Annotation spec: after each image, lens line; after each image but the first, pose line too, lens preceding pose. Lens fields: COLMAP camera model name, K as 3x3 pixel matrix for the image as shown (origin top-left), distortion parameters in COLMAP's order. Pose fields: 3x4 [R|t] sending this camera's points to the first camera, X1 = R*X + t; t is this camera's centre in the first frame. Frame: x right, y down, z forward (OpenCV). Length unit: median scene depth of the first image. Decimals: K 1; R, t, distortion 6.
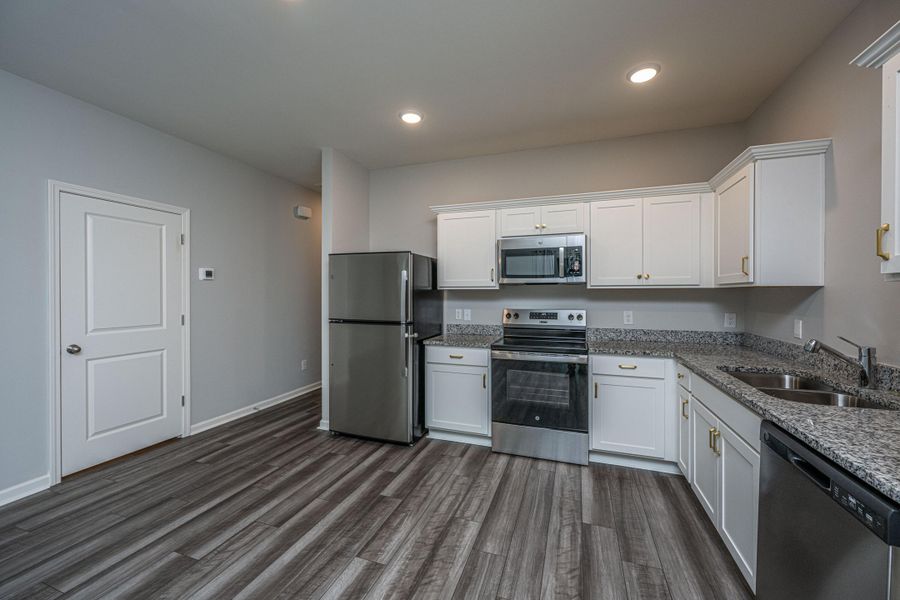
lens RADIAL K [[357.6, 0, 454.8], [0, 357.6, 293.8], [0, 0, 1]] dist [-0.001261, -0.000143]
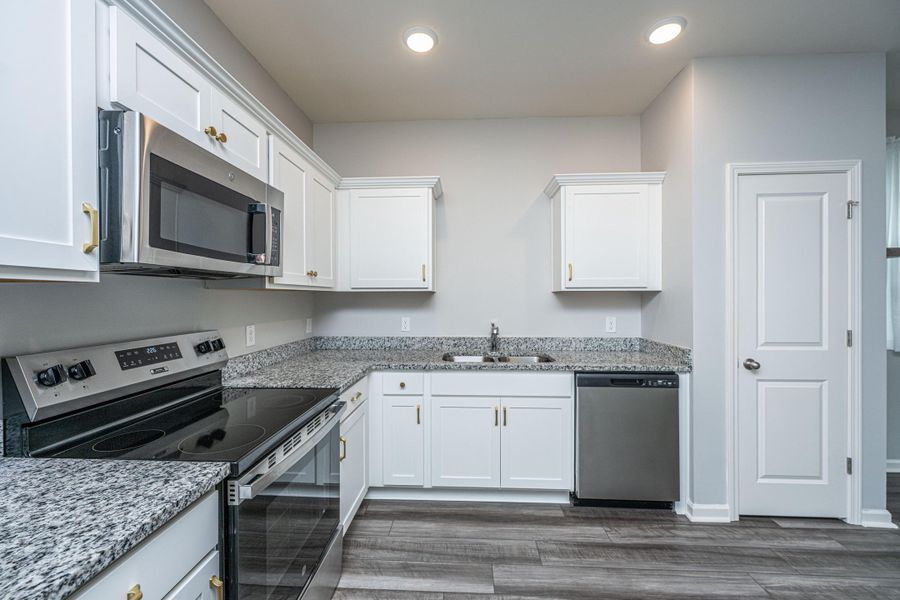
lens RADIAL K [[357.6, 0, 445.8], [0, 357.6, 300.2], [0, 0, 1]] dist [-0.001261, -0.000143]
pose [[-0.270126, -0.005783, 0.962808, -0.240968], [0.002472, 0.999975, 0.006699, -0.000284], [-0.962822, 0.004190, -0.270104, 0.884881]]
